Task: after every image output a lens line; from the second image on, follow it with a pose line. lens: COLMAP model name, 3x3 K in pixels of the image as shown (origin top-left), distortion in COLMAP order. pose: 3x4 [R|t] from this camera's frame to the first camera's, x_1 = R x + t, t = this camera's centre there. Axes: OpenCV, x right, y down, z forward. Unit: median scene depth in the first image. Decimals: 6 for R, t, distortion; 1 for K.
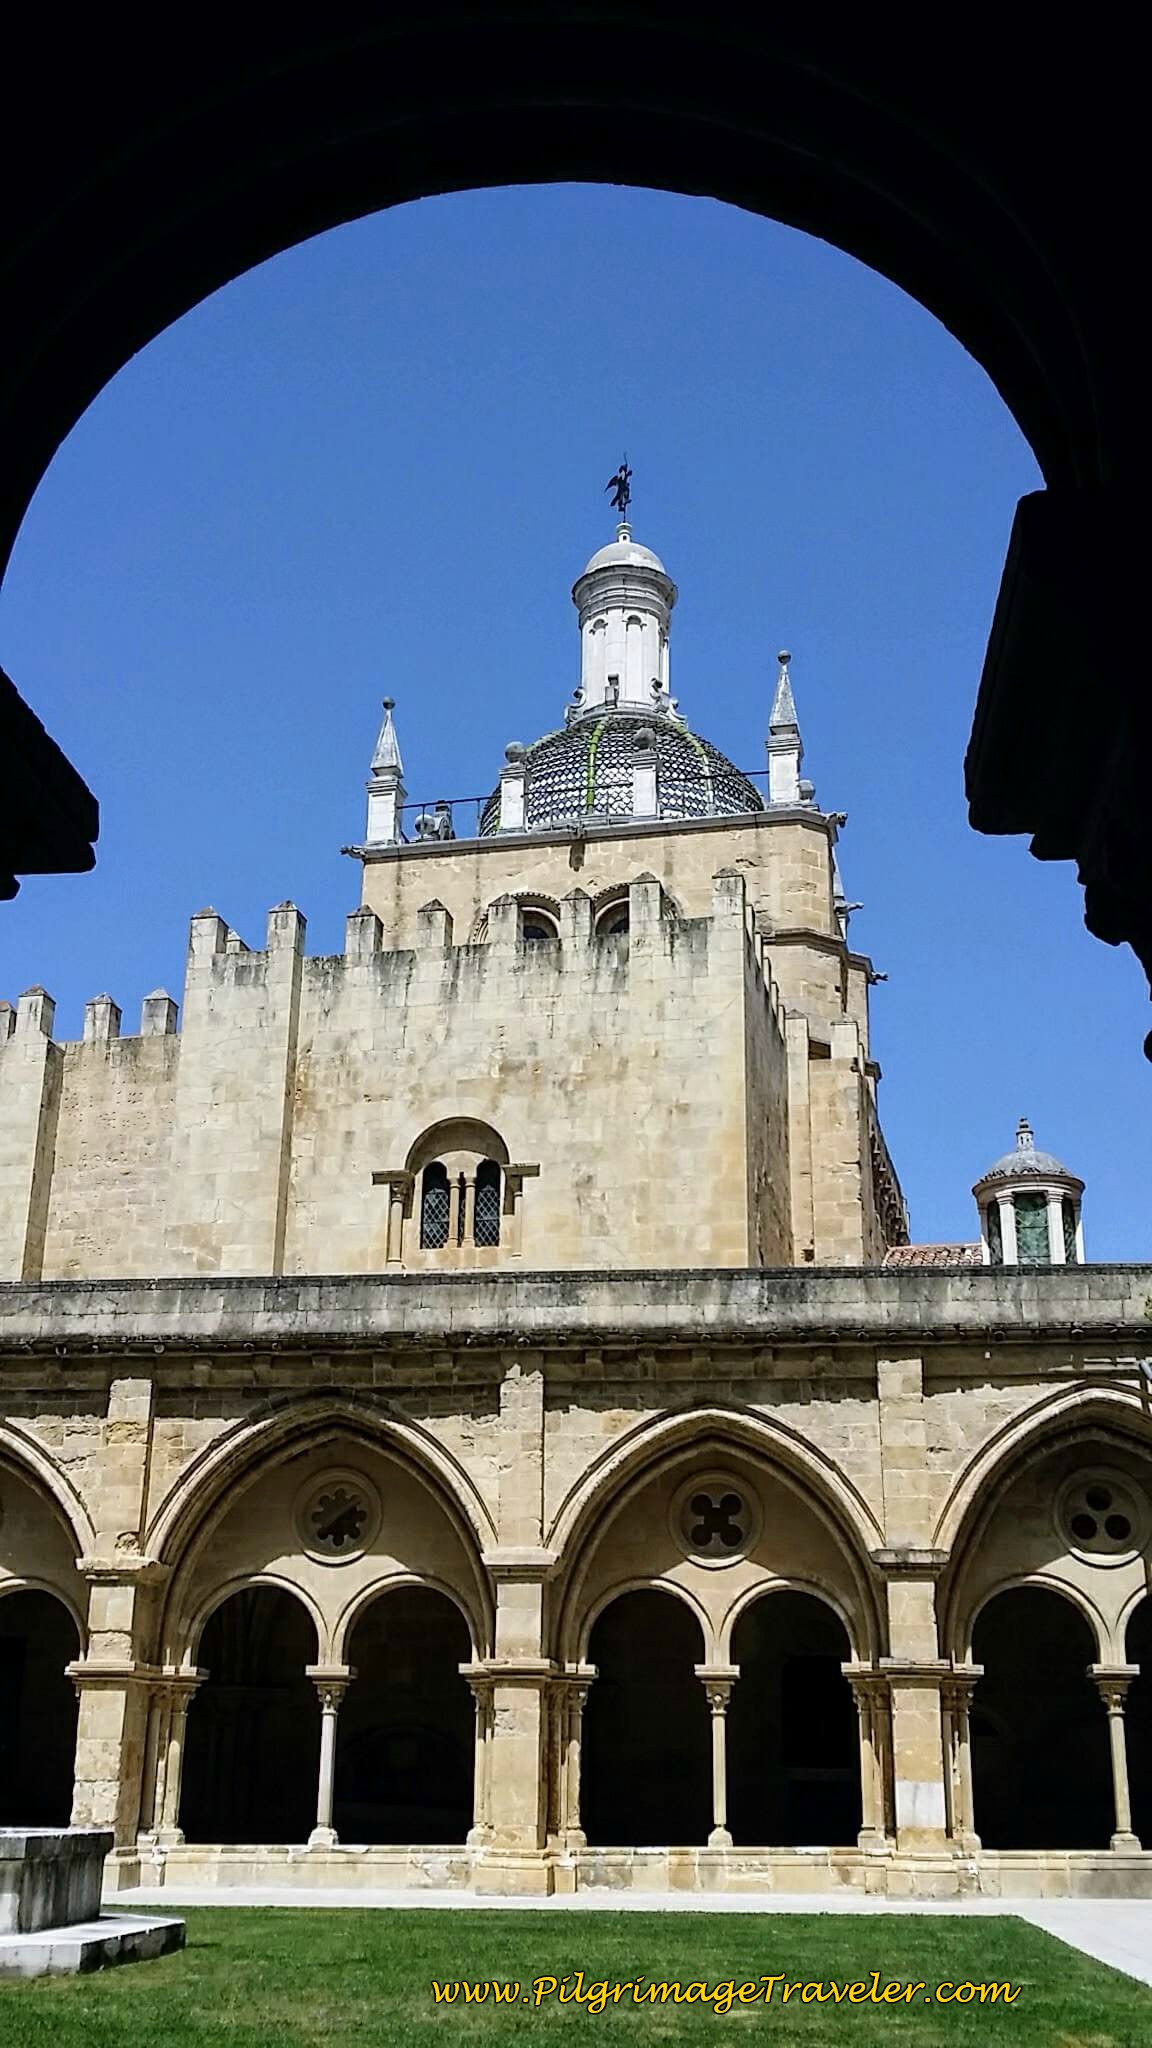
lens RADIAL K [[1865.3, 0, 571.2], [0, 1865.3, 1100.6], [0, 0, 1]] dist [0.131161, -0.272865]
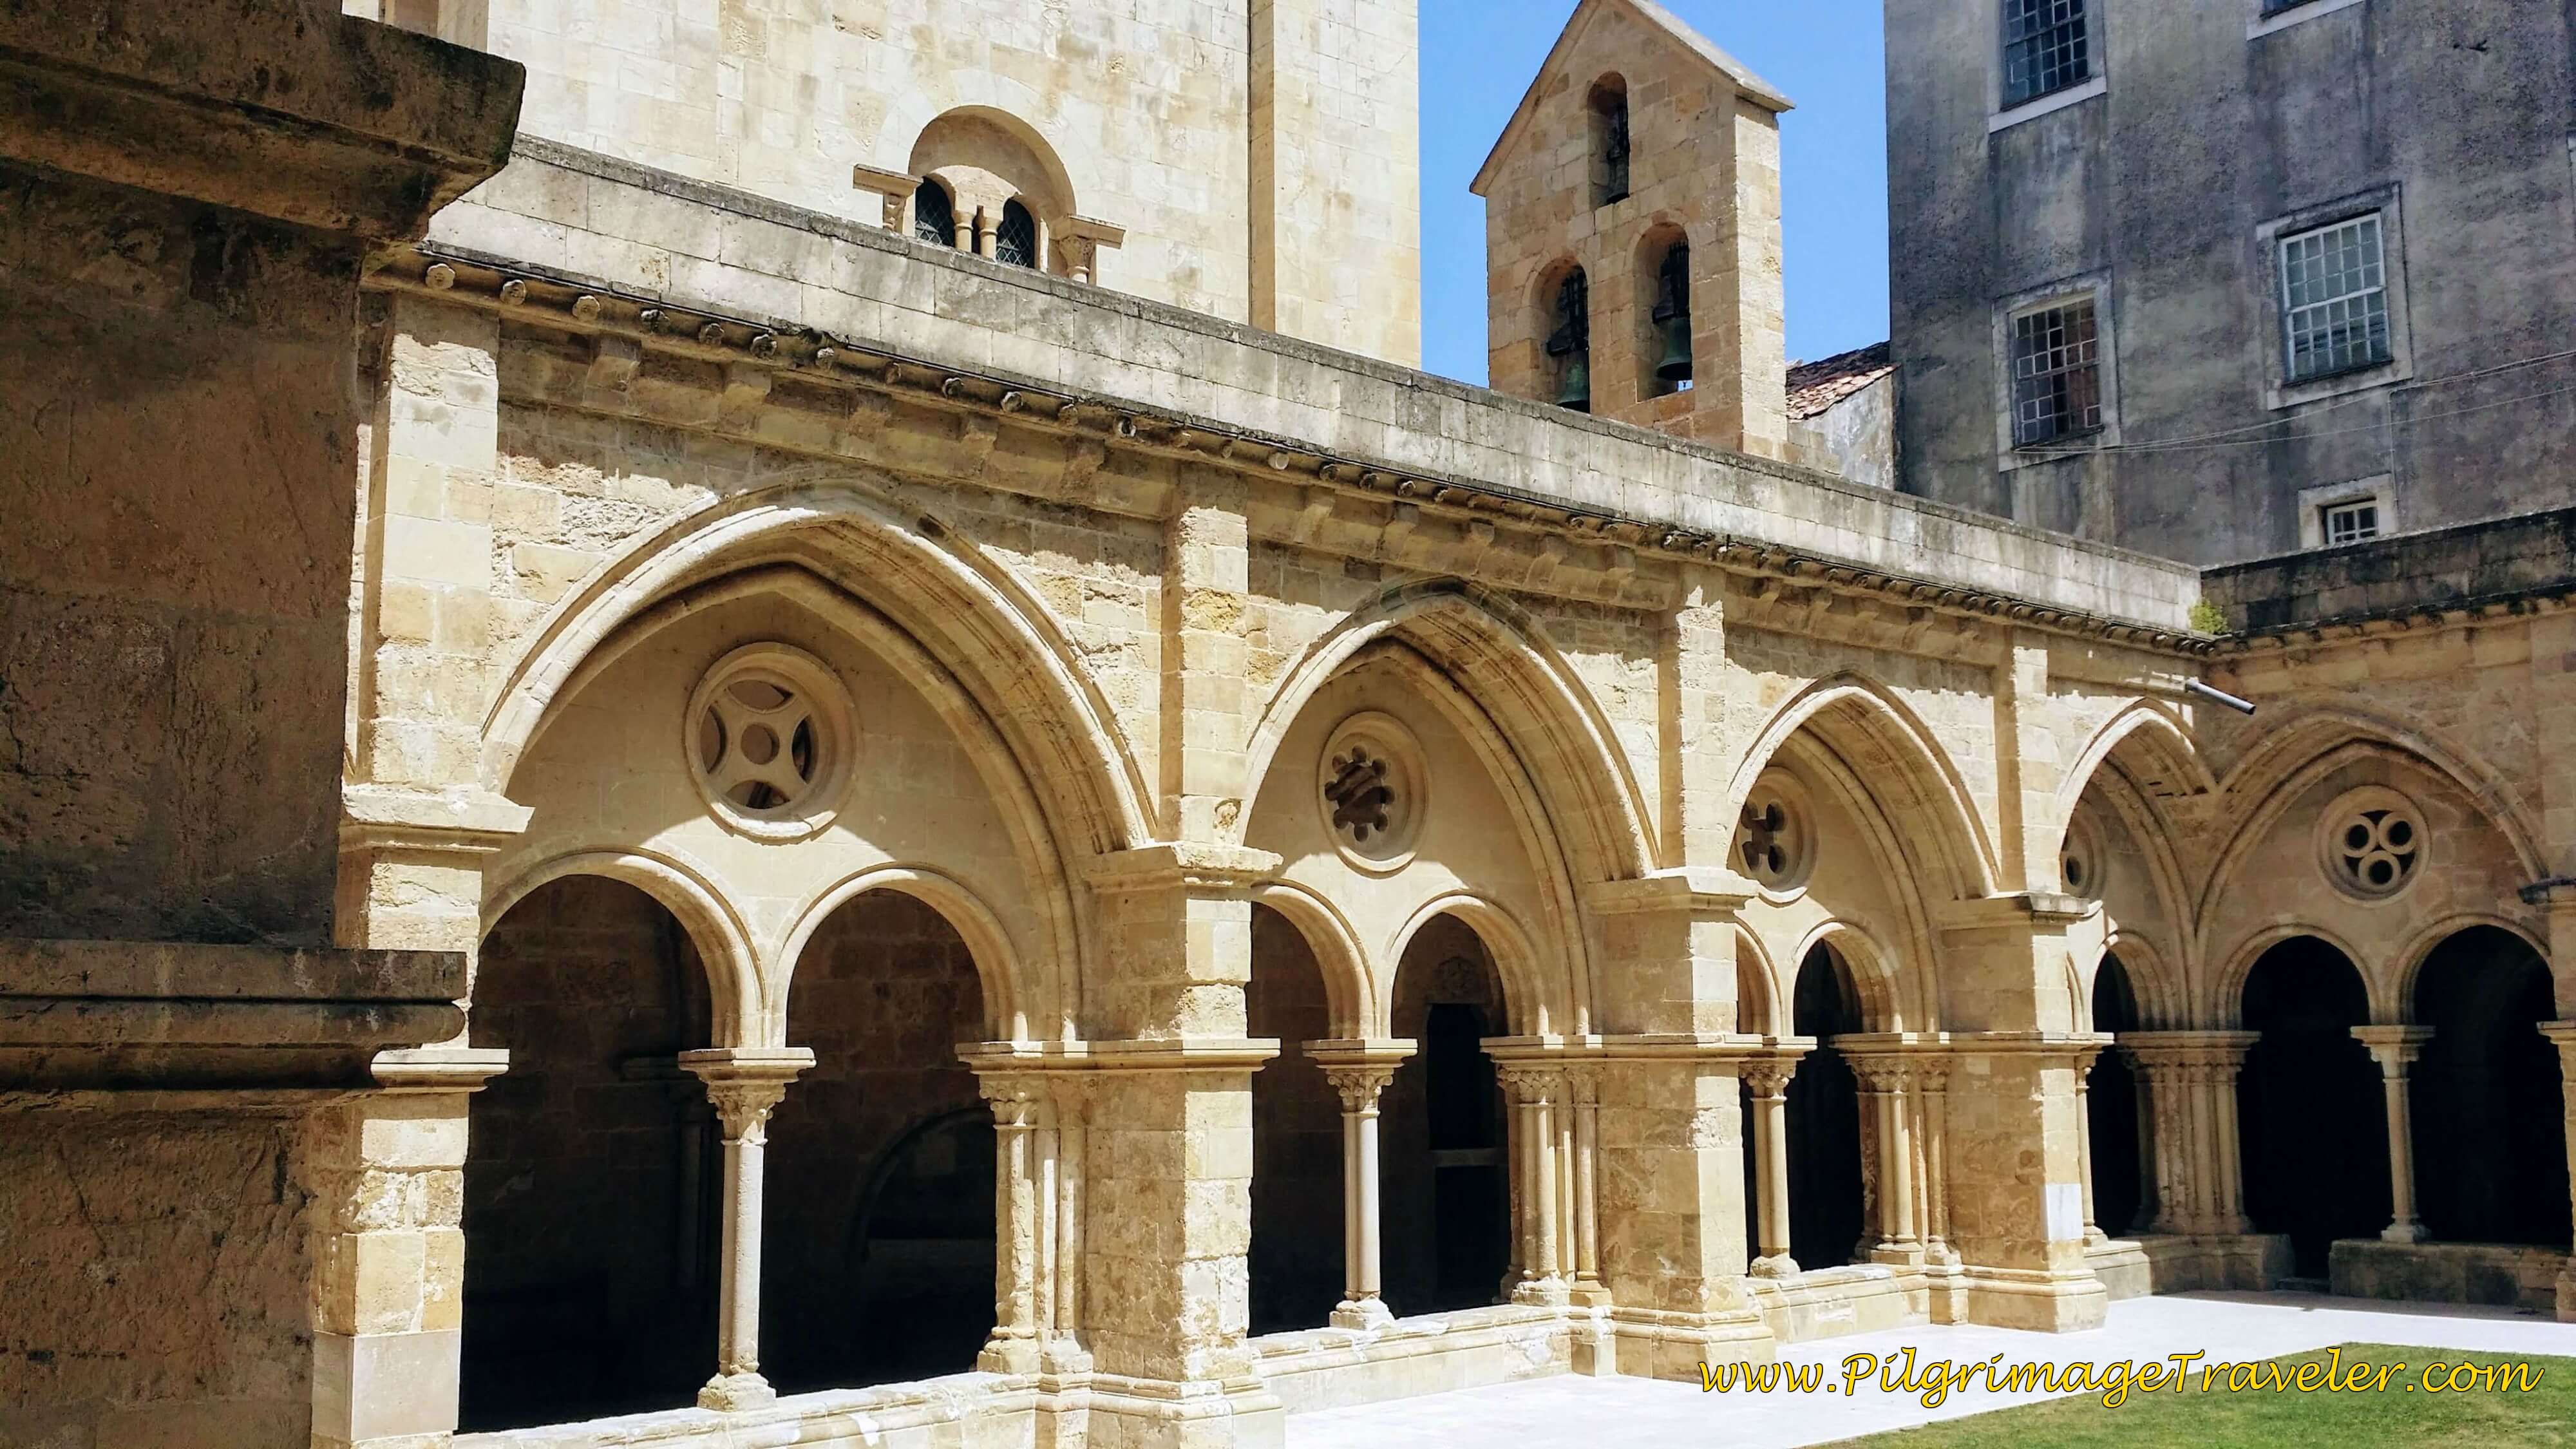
lens RADIAL K [[2302.1, 0, 1241.6], [0, 2302.1, 730.4], [0, 0, 1]] dist [0.112772, -0.241013]
pose [[0.687017, 0.085637, 0.721577, -0.677305], [-0.223740, 0.969716, 0.097938, 0.143456], [-0.691338, -0.228731, 0.685372, 0.551371]]
